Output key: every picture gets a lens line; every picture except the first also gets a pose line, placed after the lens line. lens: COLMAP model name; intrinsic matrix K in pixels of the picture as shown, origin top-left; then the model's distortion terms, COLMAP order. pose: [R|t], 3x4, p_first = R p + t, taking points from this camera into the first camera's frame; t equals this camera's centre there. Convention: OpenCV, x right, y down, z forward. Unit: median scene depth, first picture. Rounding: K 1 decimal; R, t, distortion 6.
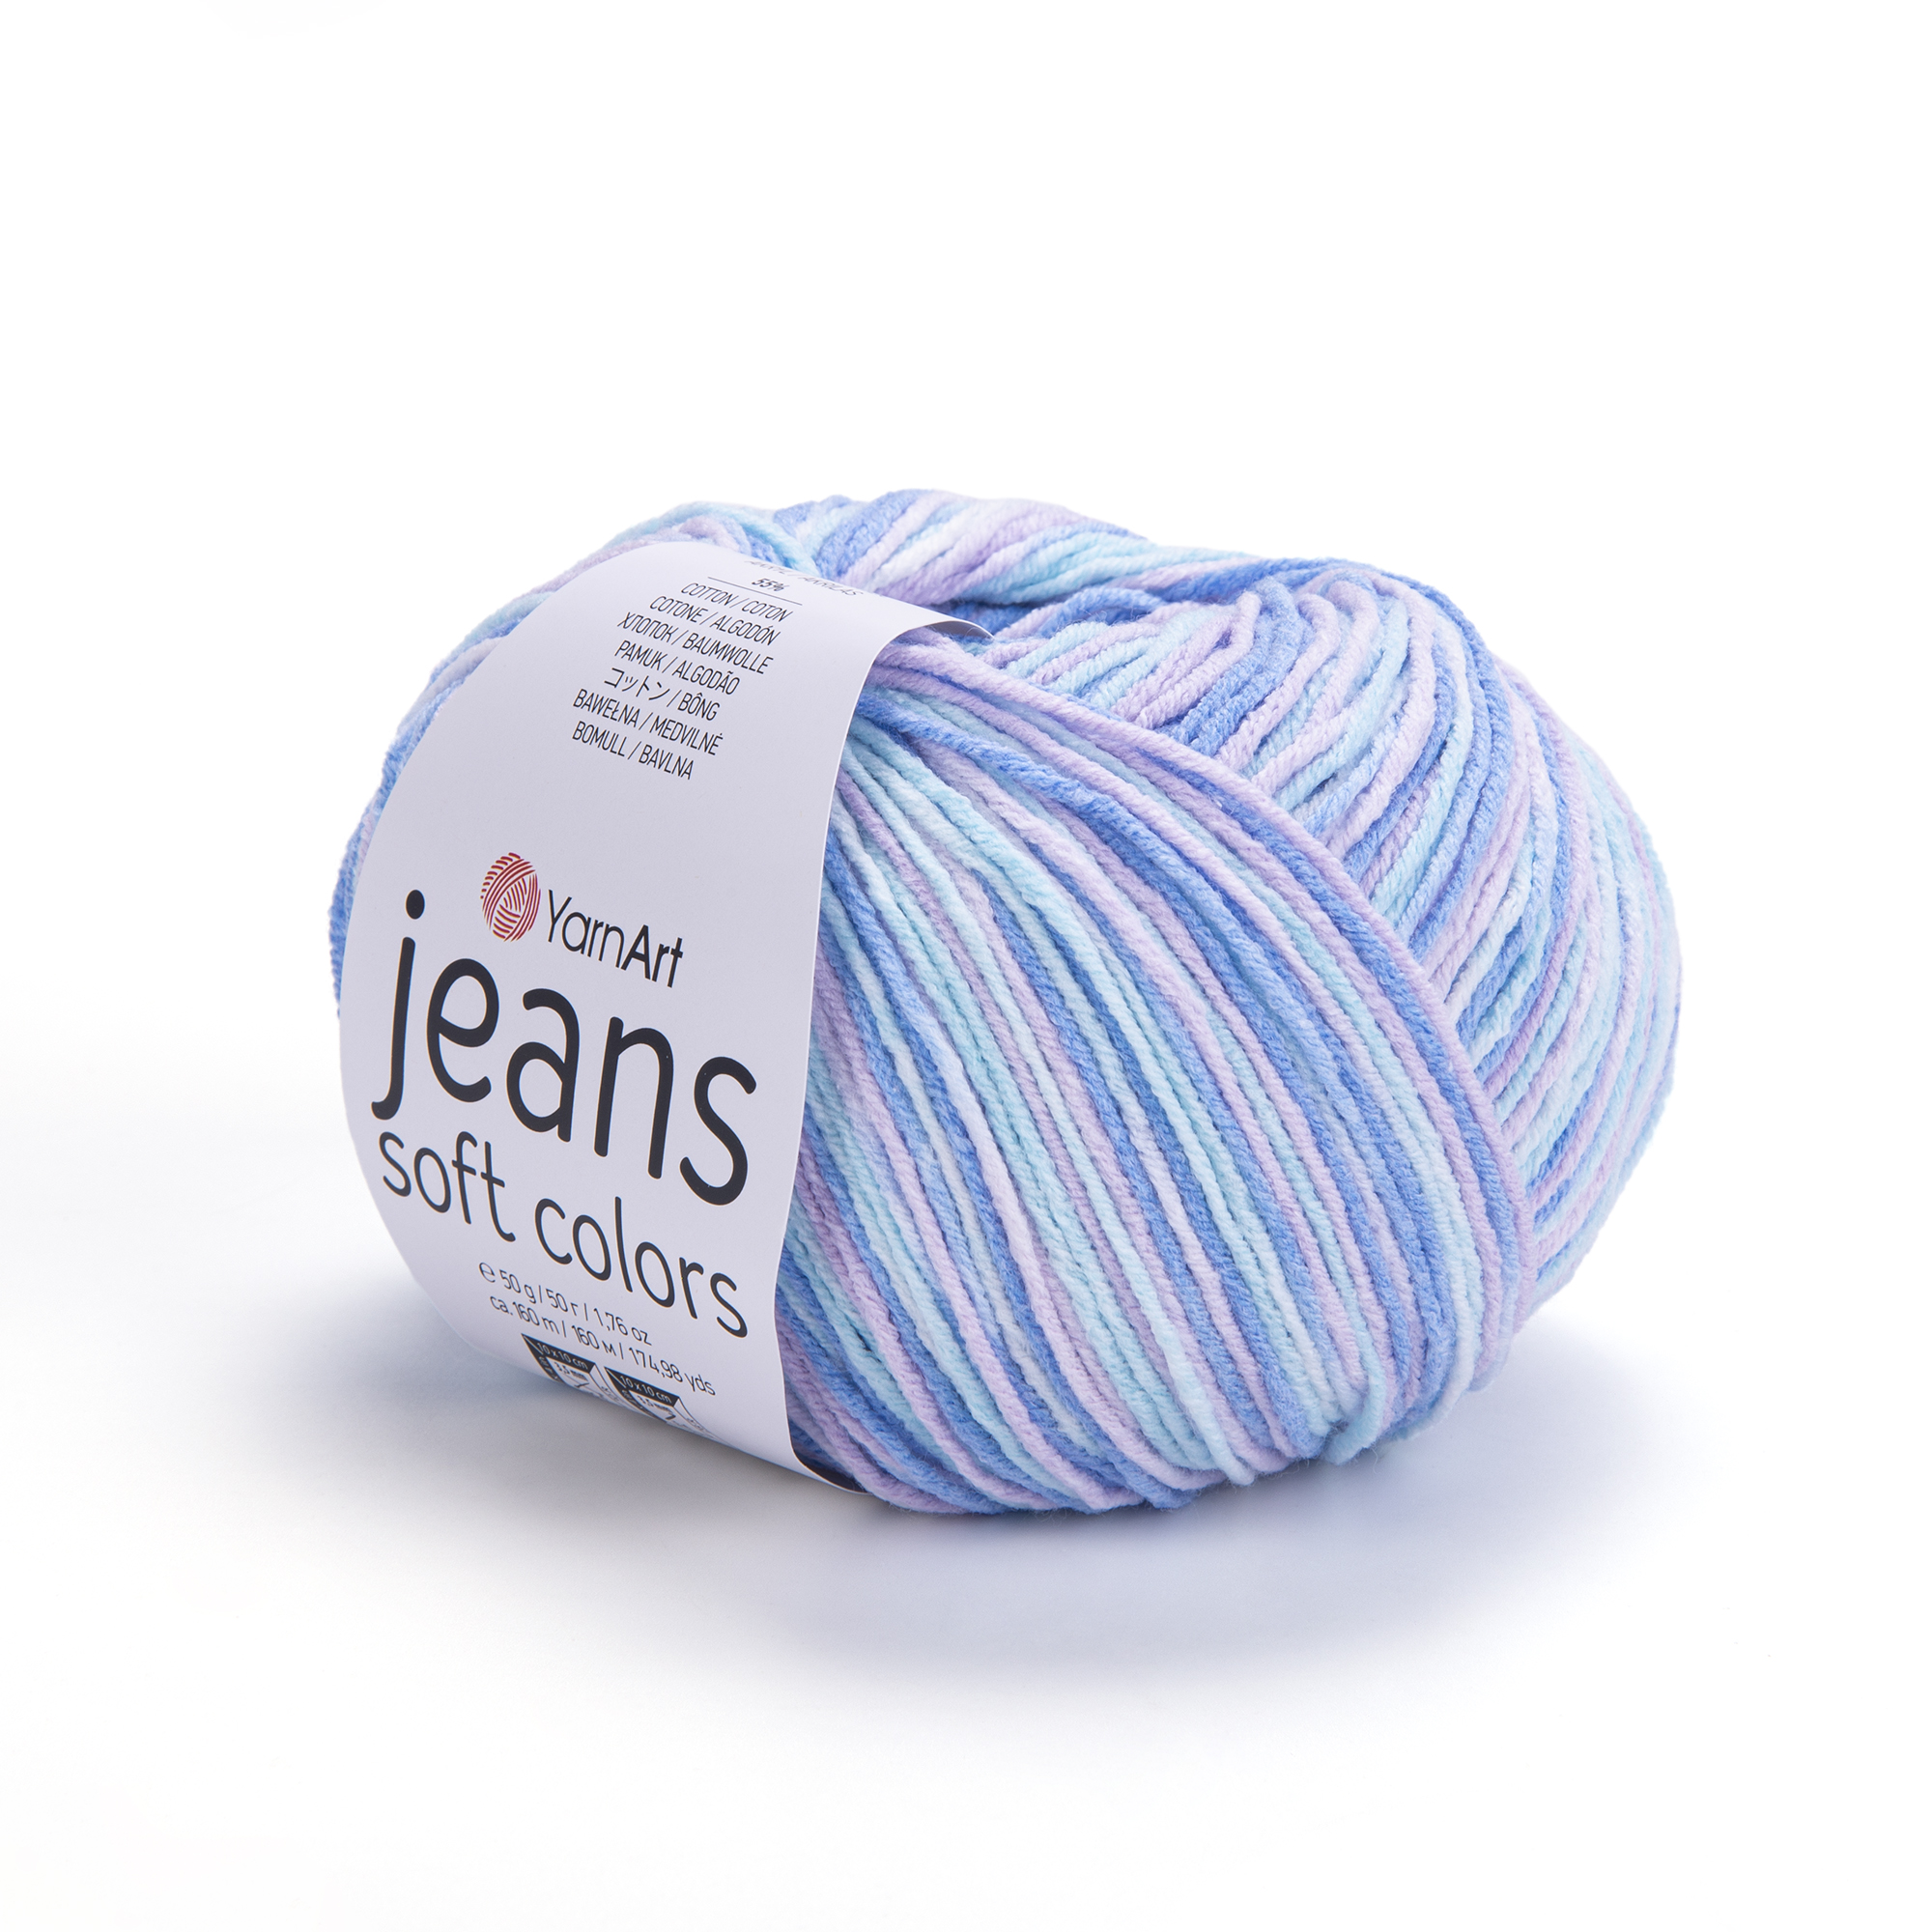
lens RADIAL K [[11159.9, 0, 966.0], [0, 11159.9, 966.0], [0, 0, 1]] dist [-0.055431, 2.653721]
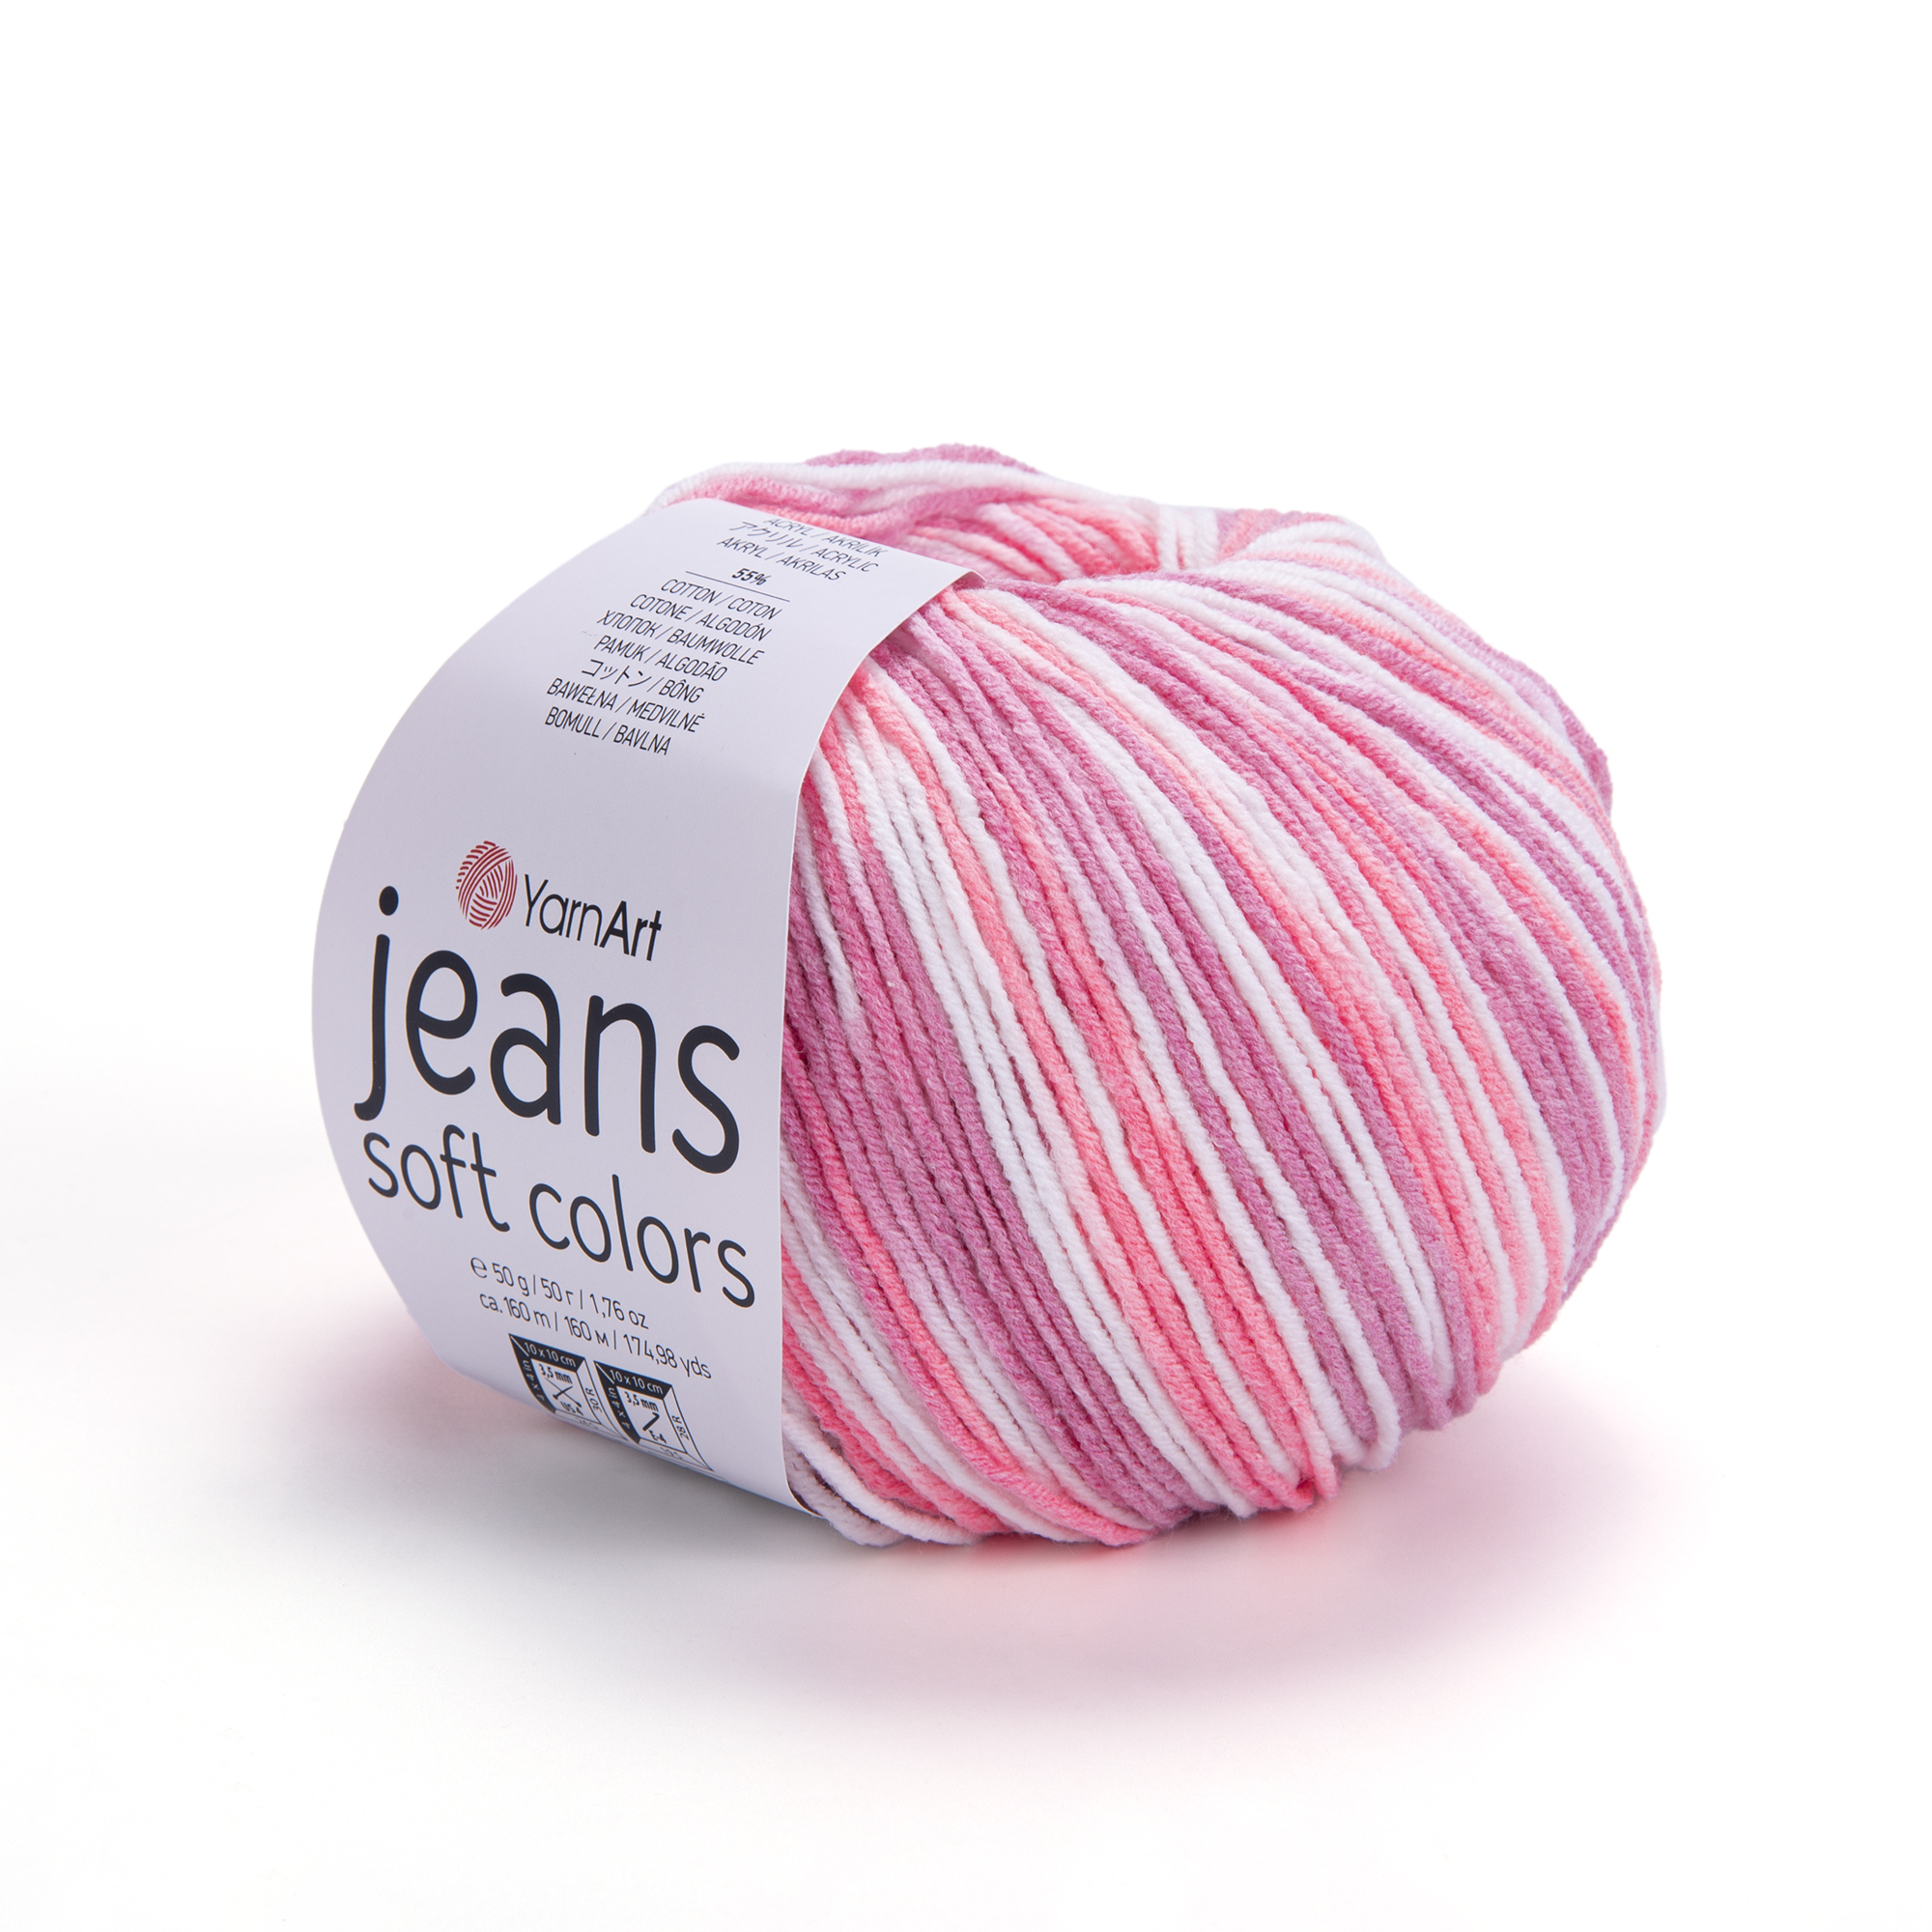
lens RADIAL K [[9466.9, 0, 966.0], [0, 9466.9, 966.0], [0, 0, 1]] dist [-0.087269, -2.211767]
pose [[0.995985, -0.089501, -0.002030, 0.003326], [0.089510, 0.995974, 0.004807, 0.000847], [0.001592, -0.004969, 0.999986, 0.151919]]
